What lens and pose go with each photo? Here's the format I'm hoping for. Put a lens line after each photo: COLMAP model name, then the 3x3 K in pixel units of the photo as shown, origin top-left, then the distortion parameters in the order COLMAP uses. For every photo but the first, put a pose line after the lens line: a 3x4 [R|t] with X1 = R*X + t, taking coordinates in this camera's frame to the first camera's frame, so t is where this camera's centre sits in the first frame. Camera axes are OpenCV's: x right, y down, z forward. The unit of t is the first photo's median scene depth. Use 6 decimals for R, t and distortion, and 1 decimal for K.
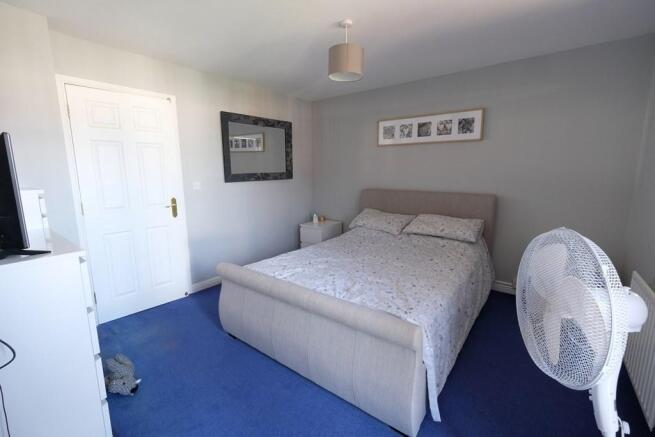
lens RADIAL K [[283.2, 0, 329.3], [0, 283.2, 216.8], [0, 0, 1]] dist [-0.001096, -0.000085]
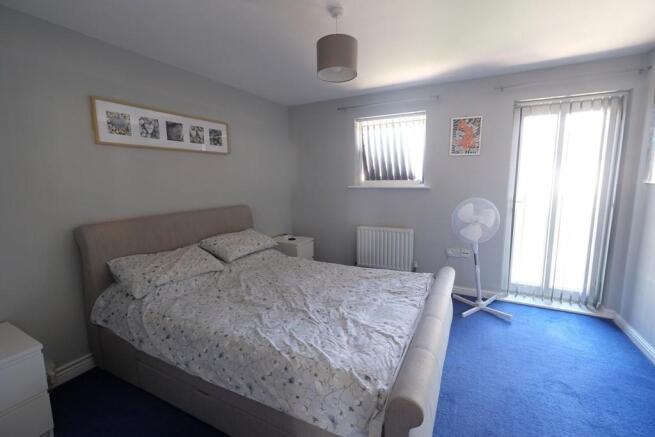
lens RADIAL K [[283.2, 0, 329.0], [0, 283.2, 217.1], [0, 0, 1]] dist [-0.001096, -0.000085]
pose [[-0.166140, -0.136920, 0.976550, -0.521404], [0.173379, 0.970830, 0.165615, -0.144766], [-0.970741, 0.196829, -0.137555, 0.772199]]
